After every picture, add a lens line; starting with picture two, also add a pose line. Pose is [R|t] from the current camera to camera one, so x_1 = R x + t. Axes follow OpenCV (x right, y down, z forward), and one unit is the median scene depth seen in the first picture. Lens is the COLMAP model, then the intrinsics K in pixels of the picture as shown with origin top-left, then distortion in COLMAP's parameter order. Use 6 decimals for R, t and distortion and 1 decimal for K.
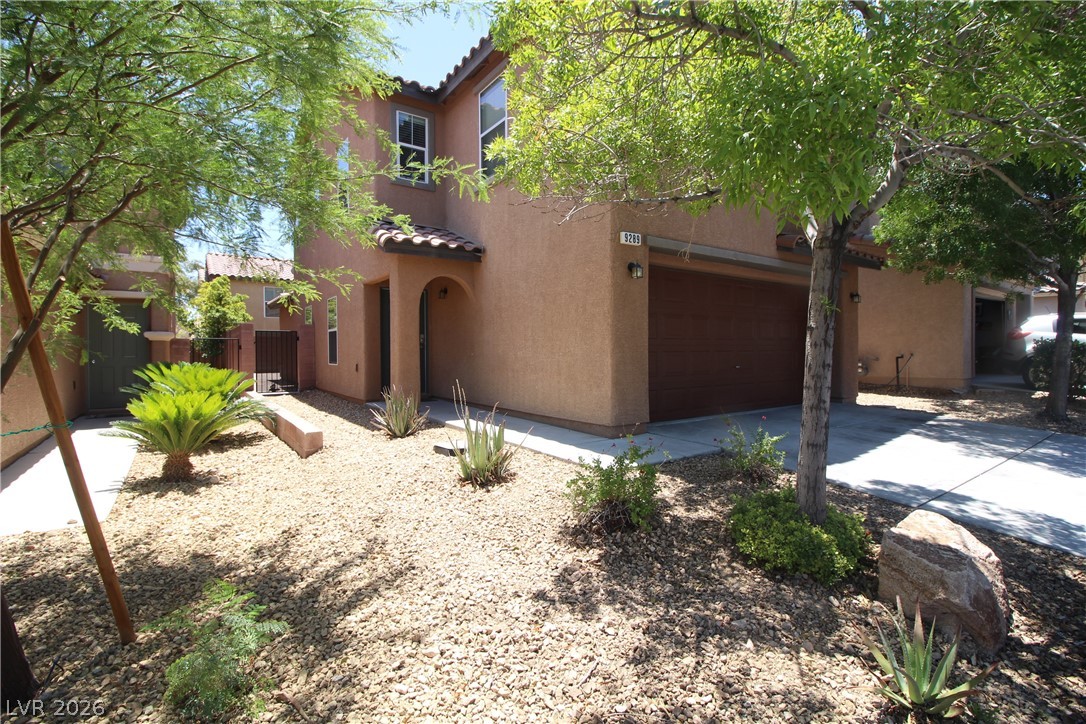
lens RADIAL K [[505.5, 0, 549.6], [0, 505.5, 354.4], [0, 0, 1]] dist [0.000275, -0.013774]
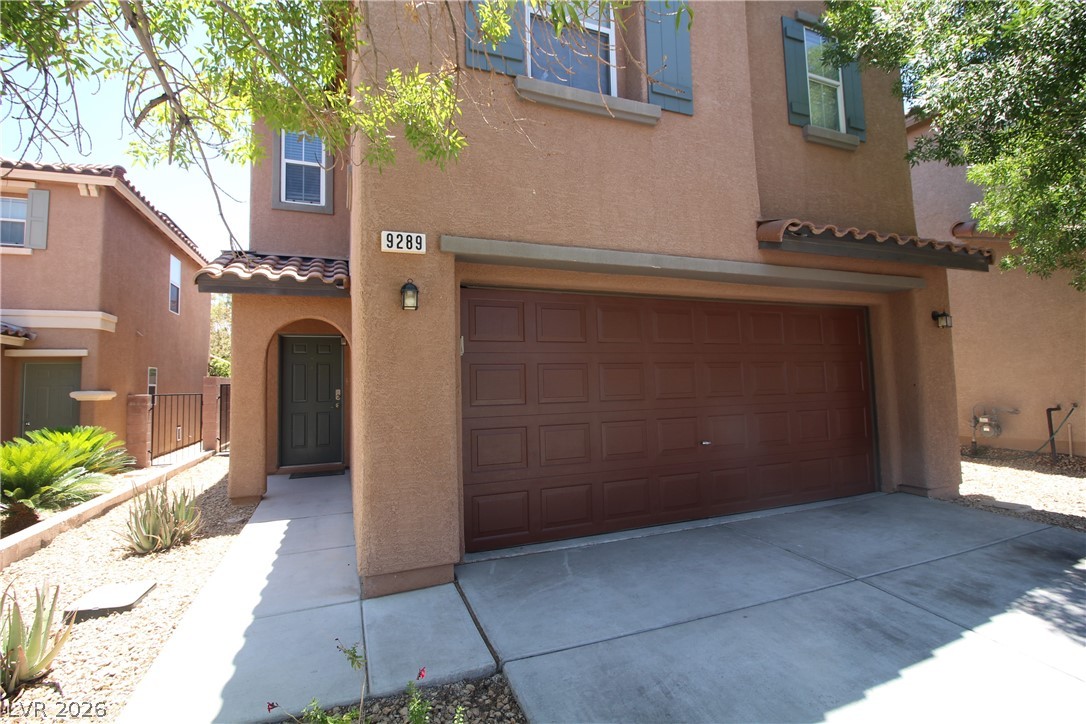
lens RADIAL K [[505.5, 0, 549.6], [0, 505.5, 354.4], [0, 0, 1]] dist [0.000275, -0.013774]
pose [[0.971962, -0.033233, -0.232776, 0.329184], [0.017429, 0.997421, -0.069623, -0.042031], [0.234489, 0.063614, 0.970035, 0.353129]]
